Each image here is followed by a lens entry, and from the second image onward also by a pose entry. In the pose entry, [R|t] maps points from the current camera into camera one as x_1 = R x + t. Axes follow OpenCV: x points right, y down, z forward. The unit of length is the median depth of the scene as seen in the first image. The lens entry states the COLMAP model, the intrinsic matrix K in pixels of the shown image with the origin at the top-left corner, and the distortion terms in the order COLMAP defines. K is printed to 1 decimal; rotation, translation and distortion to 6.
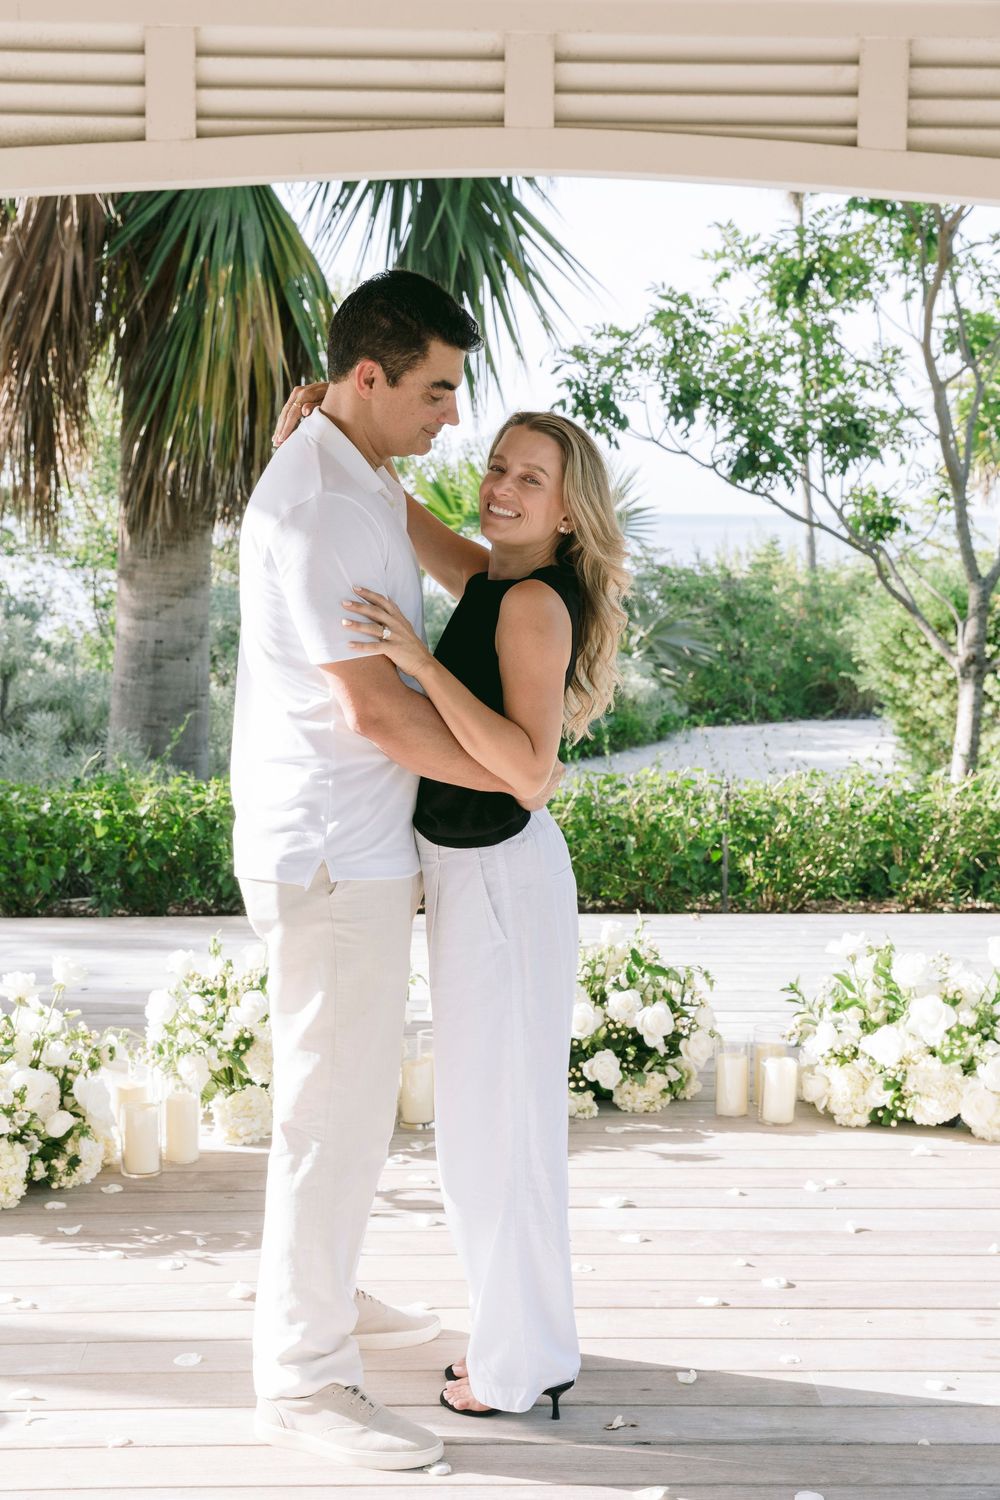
lens RADIAL K [[2338.6, 0, 478.6], [0, 2338.6, 743.5], [0, 0, 1]] dist [0.008129, 0.000000]
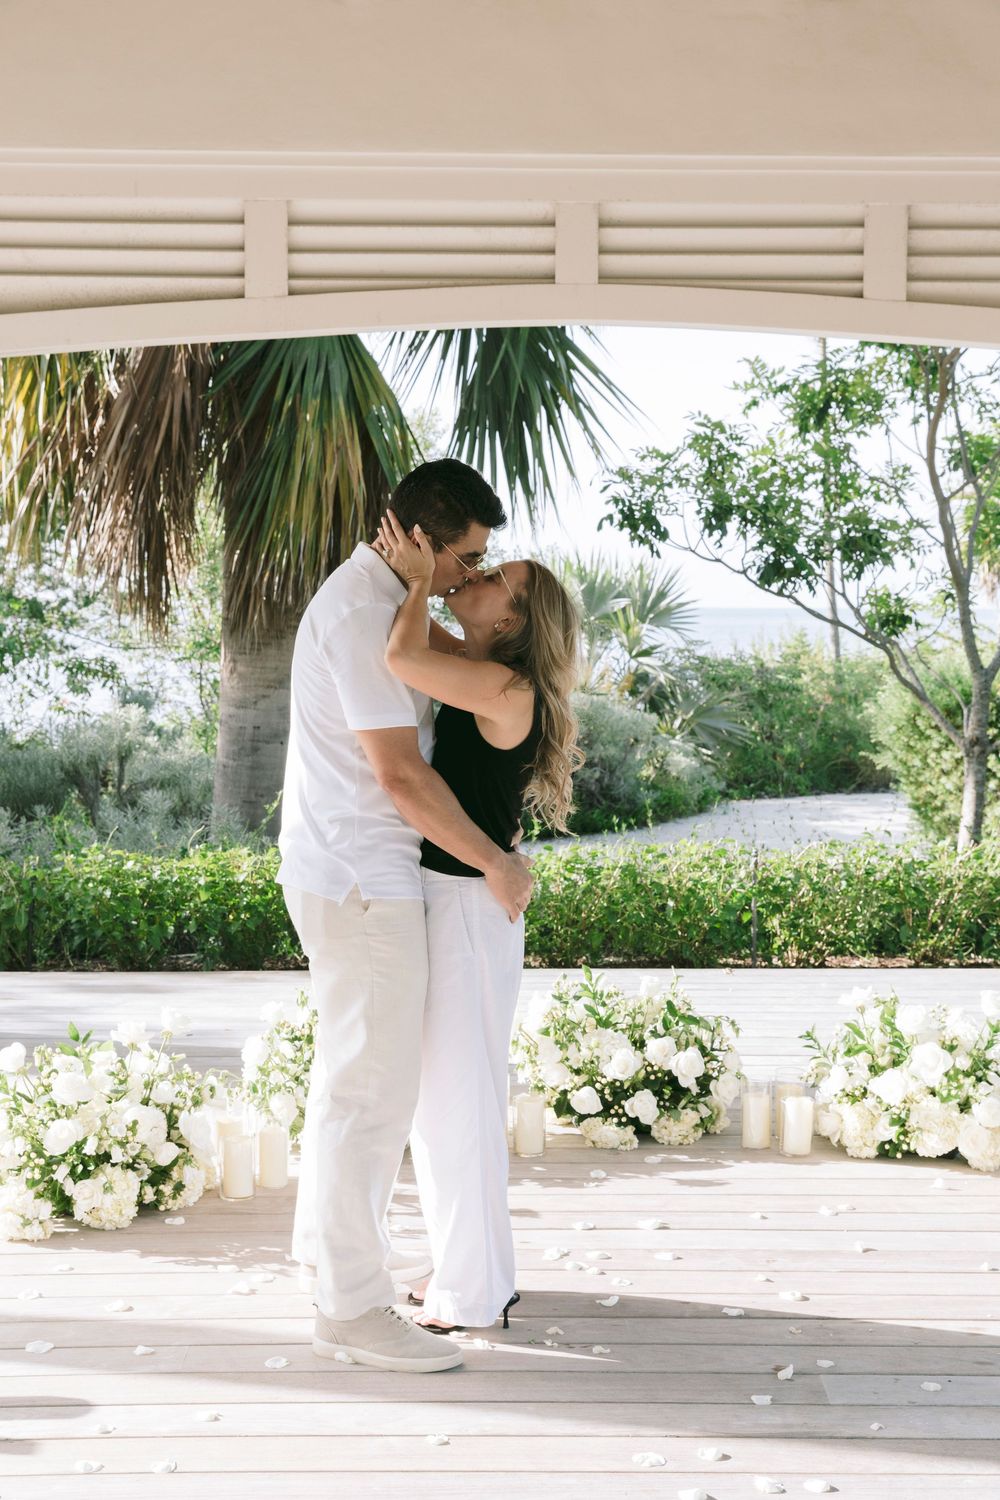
lens RADIAL K [[2088.5, 0, 487.2], [0, 2088.5, 741.8], [0, 0, 1]] dist [0.012490, 0.000000]
pose [[0.999642, -0.002455, -0.026642, 0.003637], [0.001552, 0.999425, -0.033882, -0.002696], [0.026710, 0.033829, 0.999071, -0.016408]]
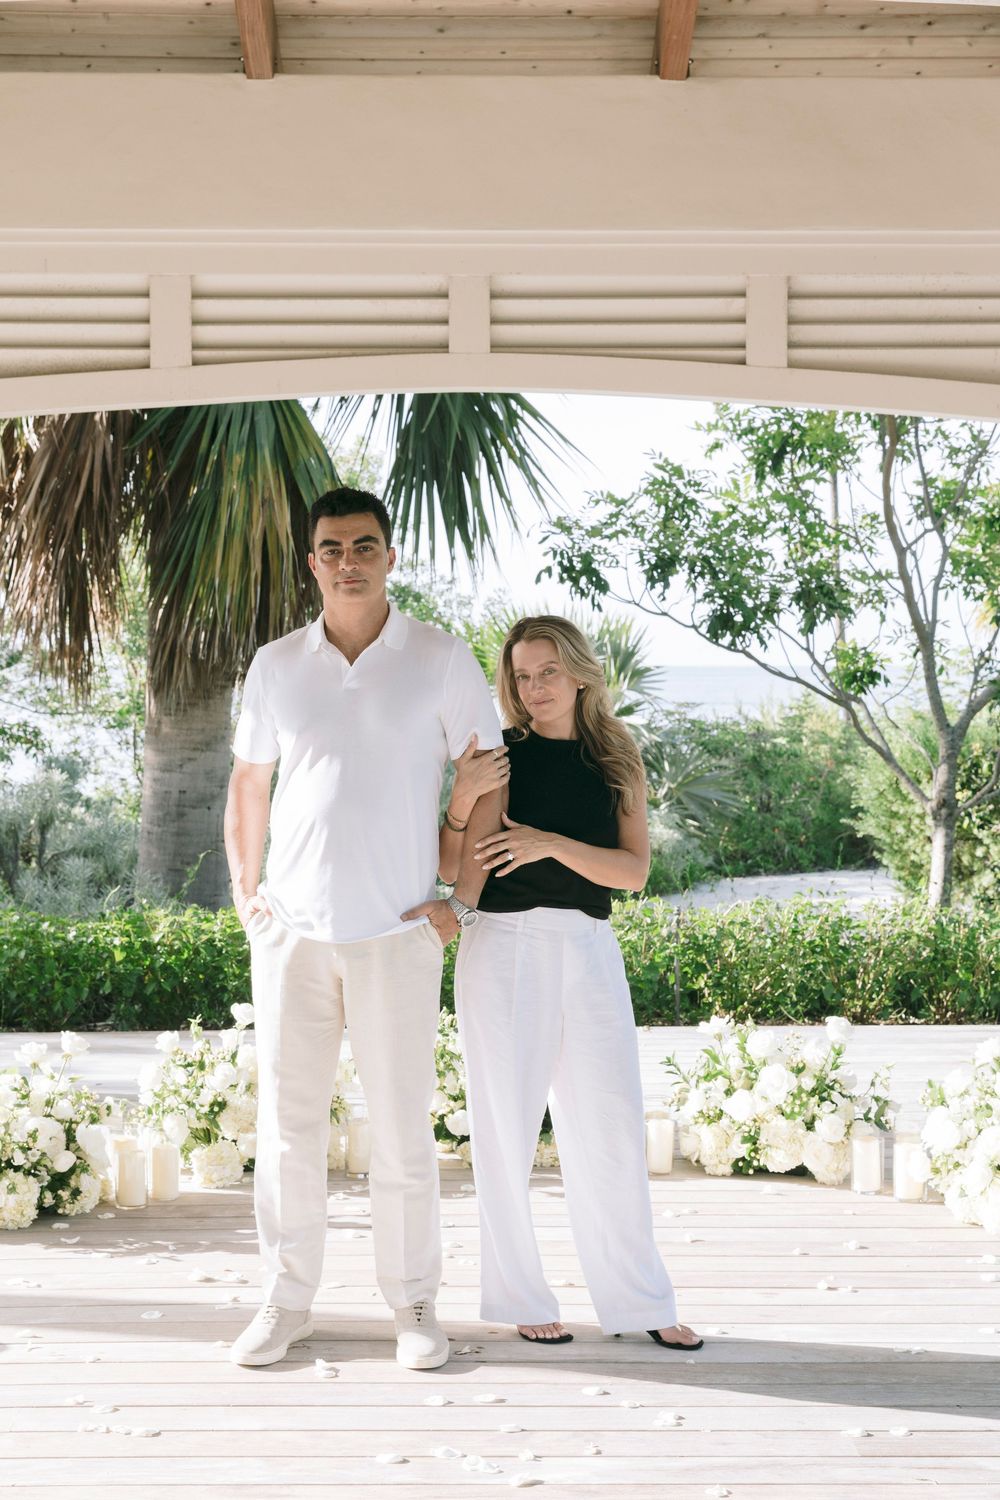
lens RADIAL K [[2538.3, 0, 501.6], [0, 2538.3, 741.4], [0, 0, 1]] dist [0.011195, 0.000000]
pose [[0.999563, -0.008531, -0.028313, 0.058306], [0.006562, 0.997601, -0.068919, 0.019706], [0.028833, 0.068703, 0.997220, -0.224226]]
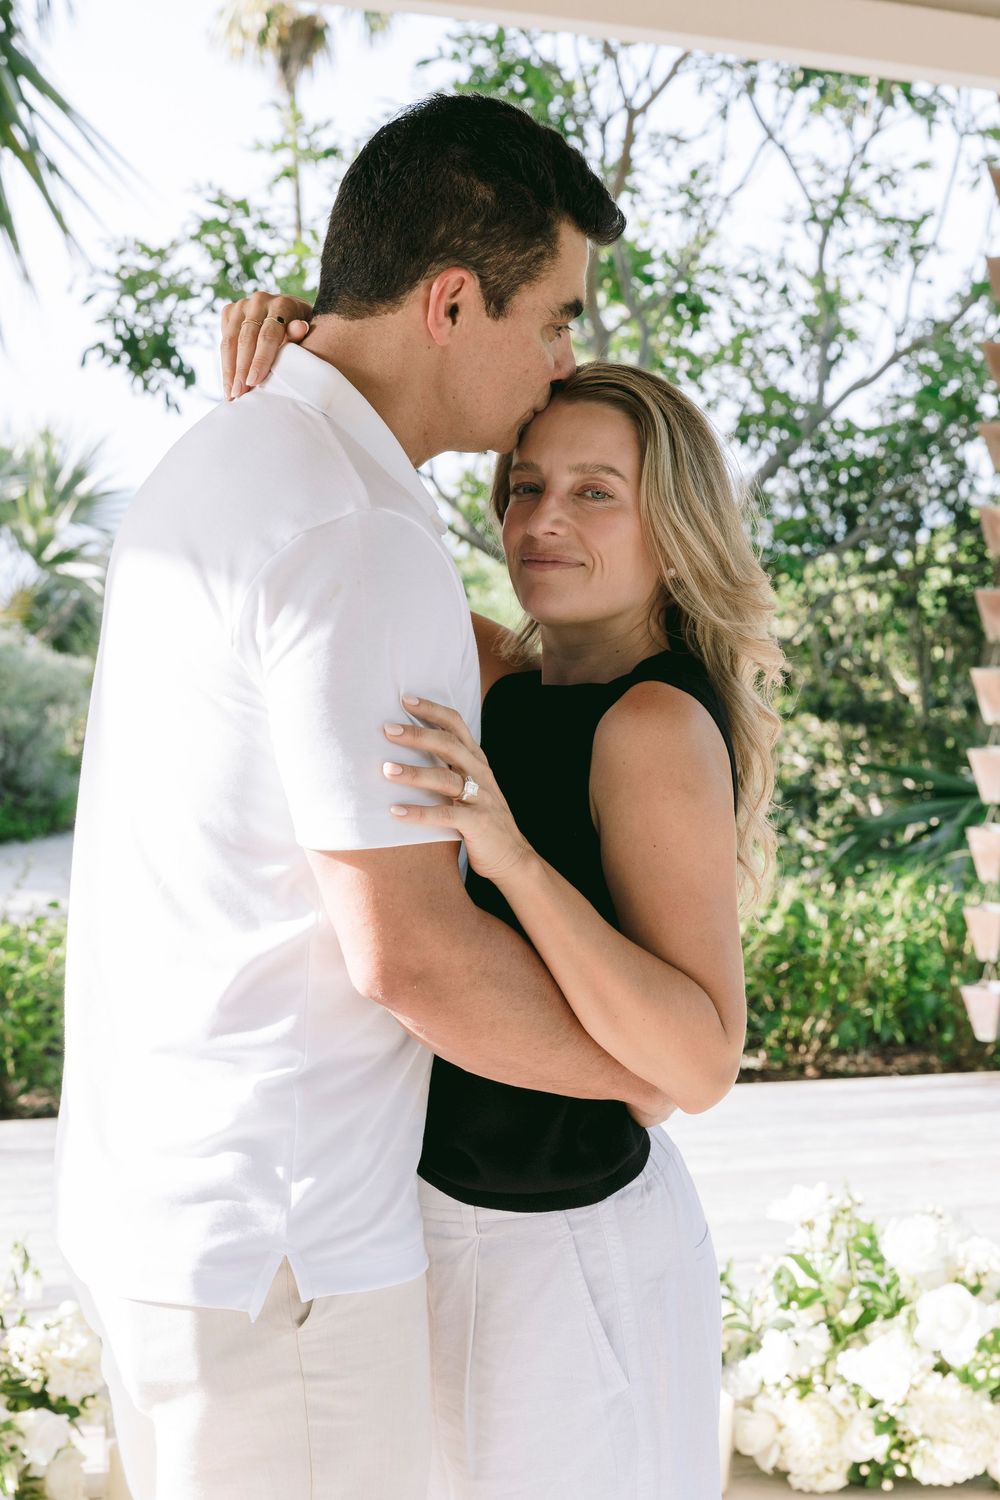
lens RADIAL K [[2914.5, 0, 489.7], [0, 2914.5, 756.2], [0, 0, 1]] dist [-0.020825, 0.000000]
pose [[0.971180, -0.020204, 0.237491, -0.074827], [0.021729, 0.999757, -0.003806, -0.023658], [-0.237357, 0.008857, 0.971382, 0.170358]]
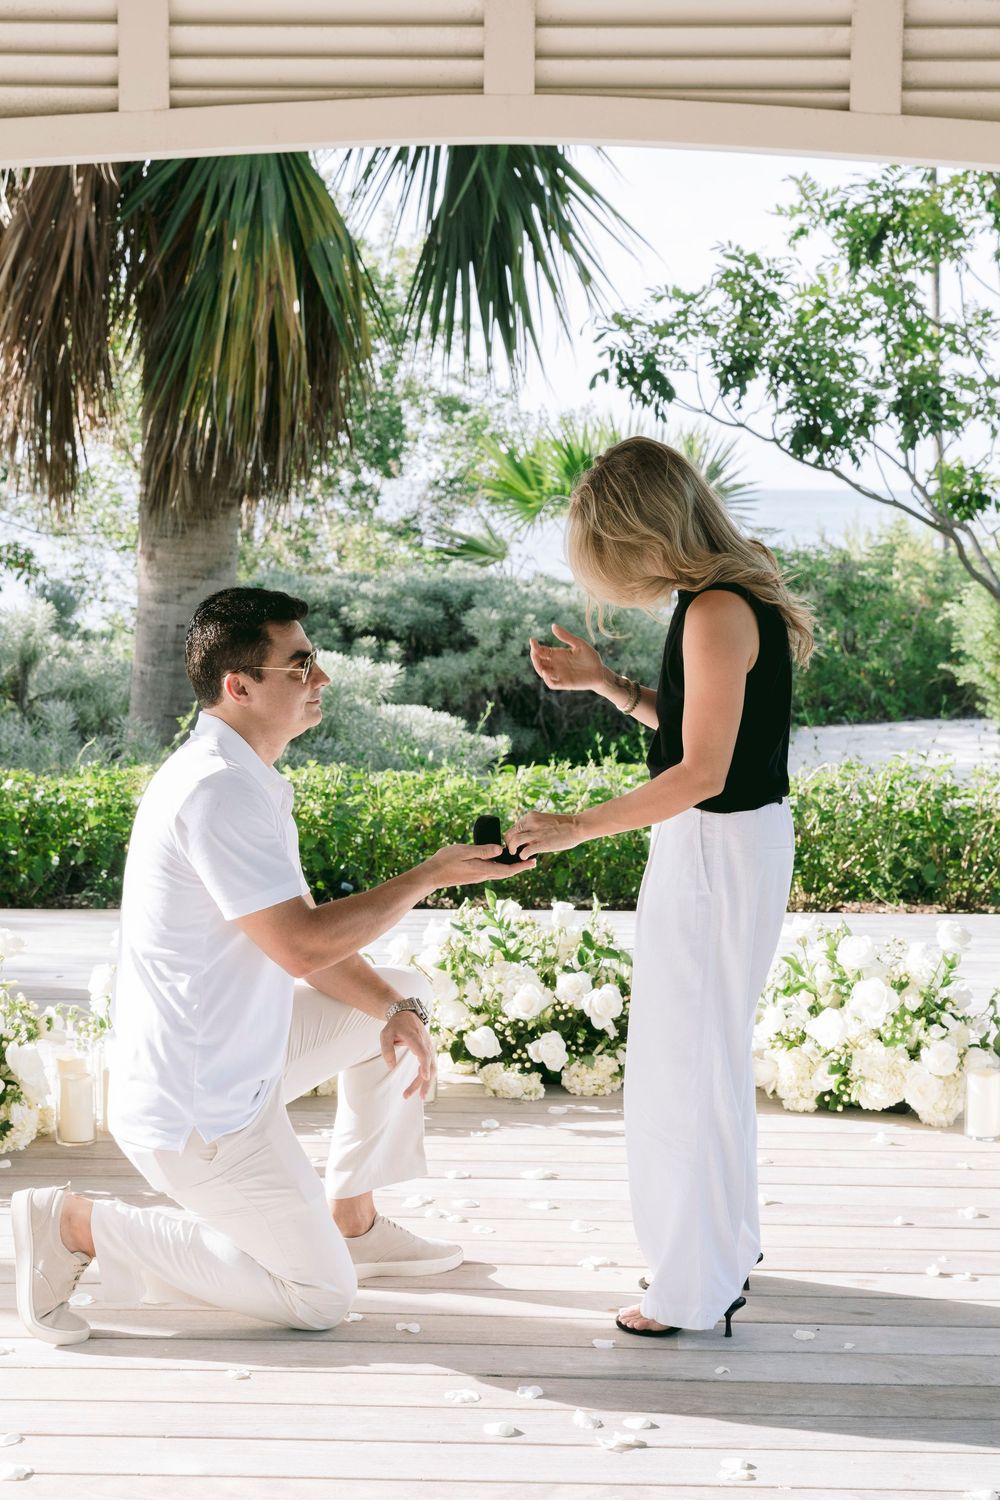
lens RADIAL K [[2684.0, 0, 472.6], [0, 2684.0, 754.1], [0, 0, 1]] dist [0.008346, 0.000000]
pose [[0.998117, 0.005817, -0.061067, 0.060992], [-0.005828, 0.999983, 0.000003, 0.009291], [0.061066, 0.000353, 0.998134, -0.093582]]
